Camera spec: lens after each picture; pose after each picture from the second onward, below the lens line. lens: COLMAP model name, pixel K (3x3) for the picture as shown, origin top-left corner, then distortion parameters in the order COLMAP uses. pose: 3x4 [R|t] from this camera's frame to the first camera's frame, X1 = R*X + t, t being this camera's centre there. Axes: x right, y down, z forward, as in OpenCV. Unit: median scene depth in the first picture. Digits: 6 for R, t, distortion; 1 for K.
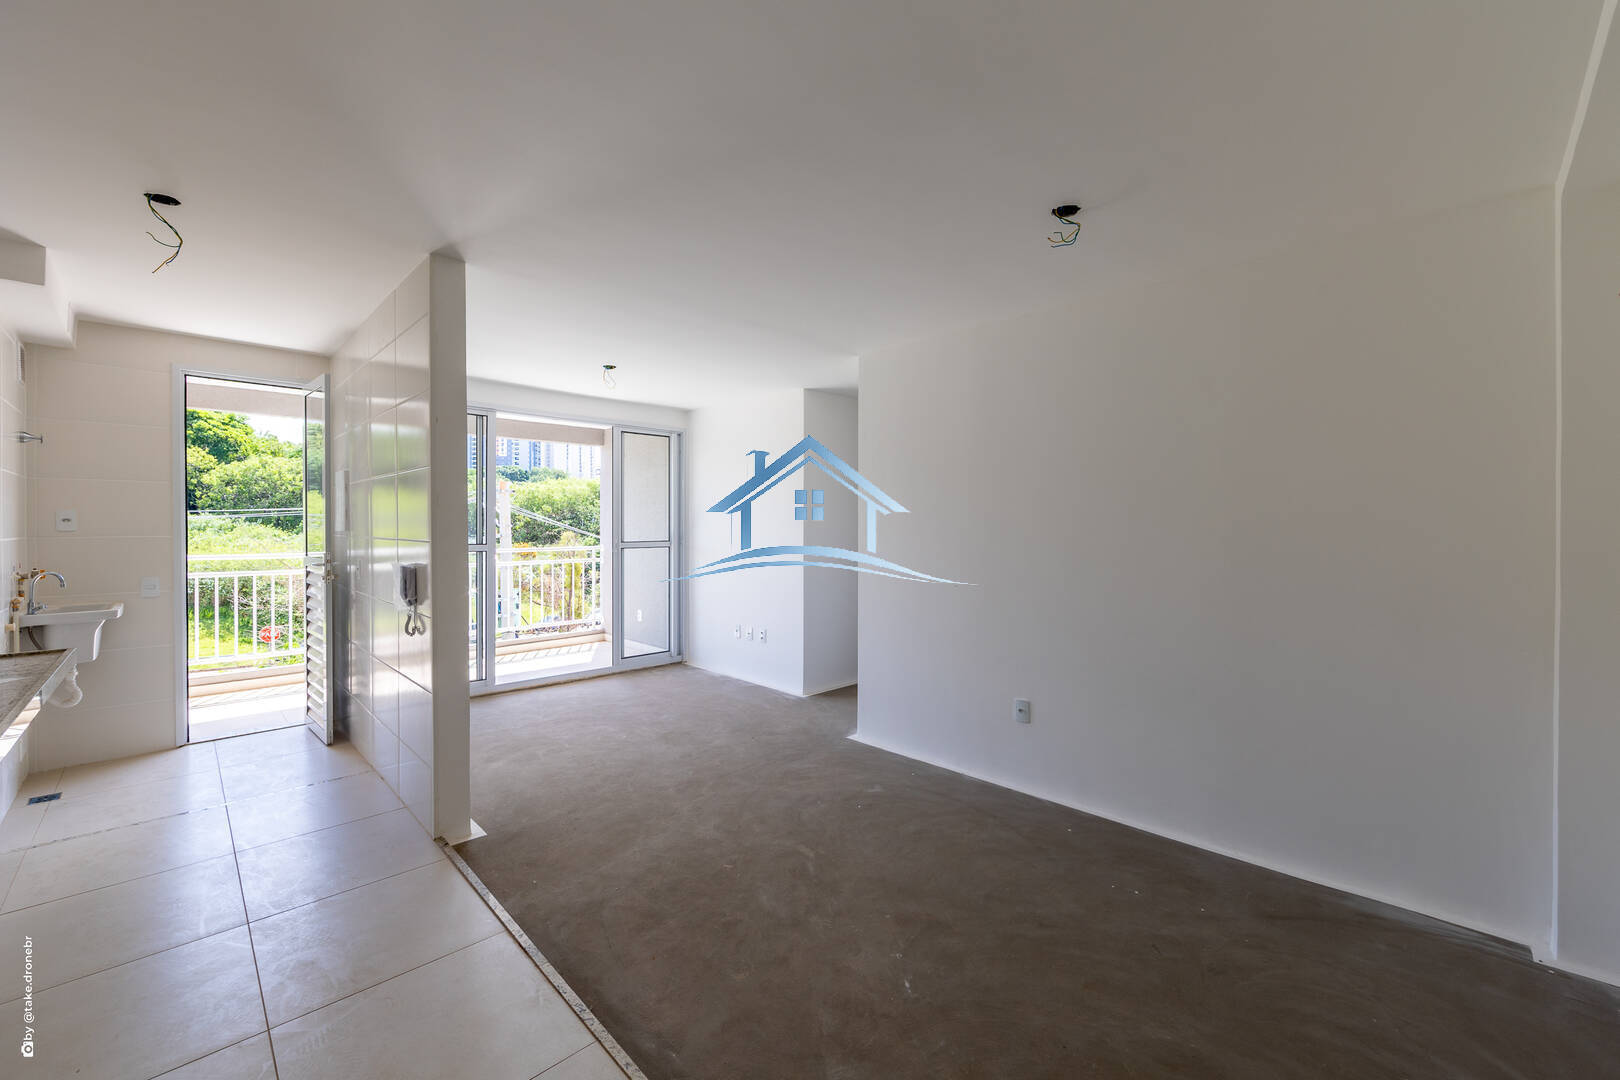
lens RADIAL K [[646.7, 0, 777.7], [0, 646.7, 534.2], [0, 0, 1]] dist [-0.010461, 0.002990]
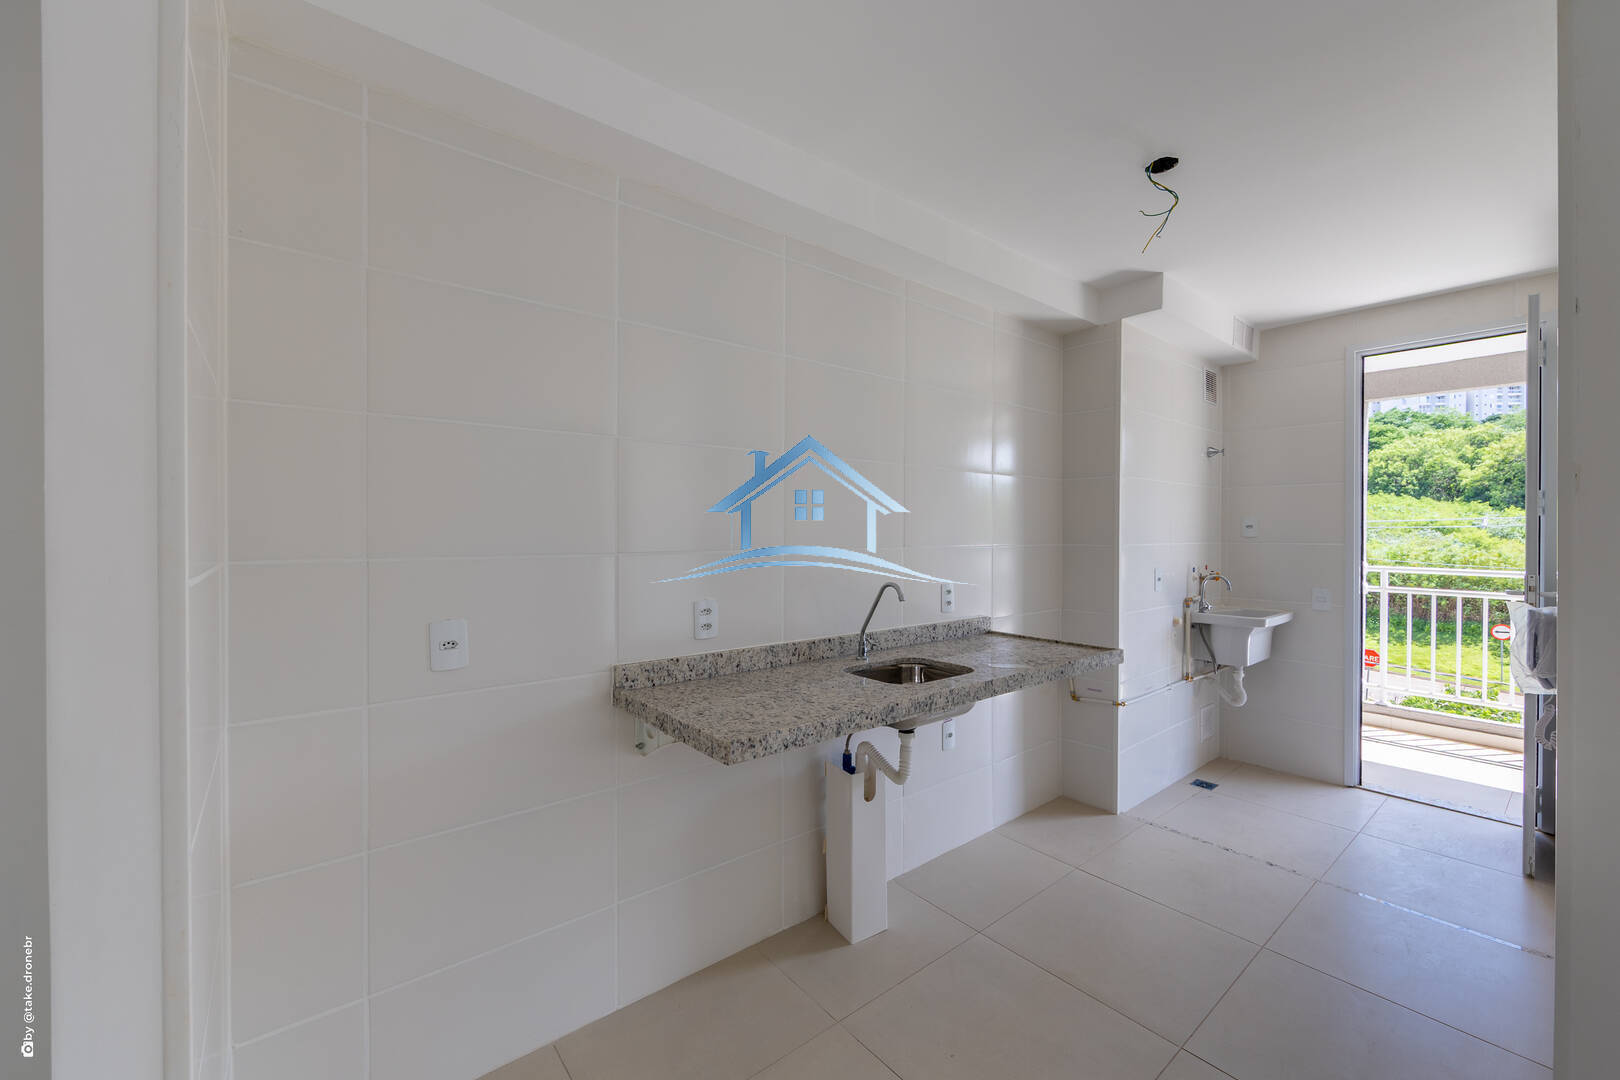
lens RADIAL K [[646.7, 0, 812.5], [0, 646.7, 530.8], [0, 0, 1]] dist [-0.010461, 0.002990]
pose [[-0.075788, 0.001029, -0.997123, -0.012740], [-0.019012, 0.999816, 0.002477, -0.003085], [0.996943, 0.019146, -0.075754, 0.314142]]
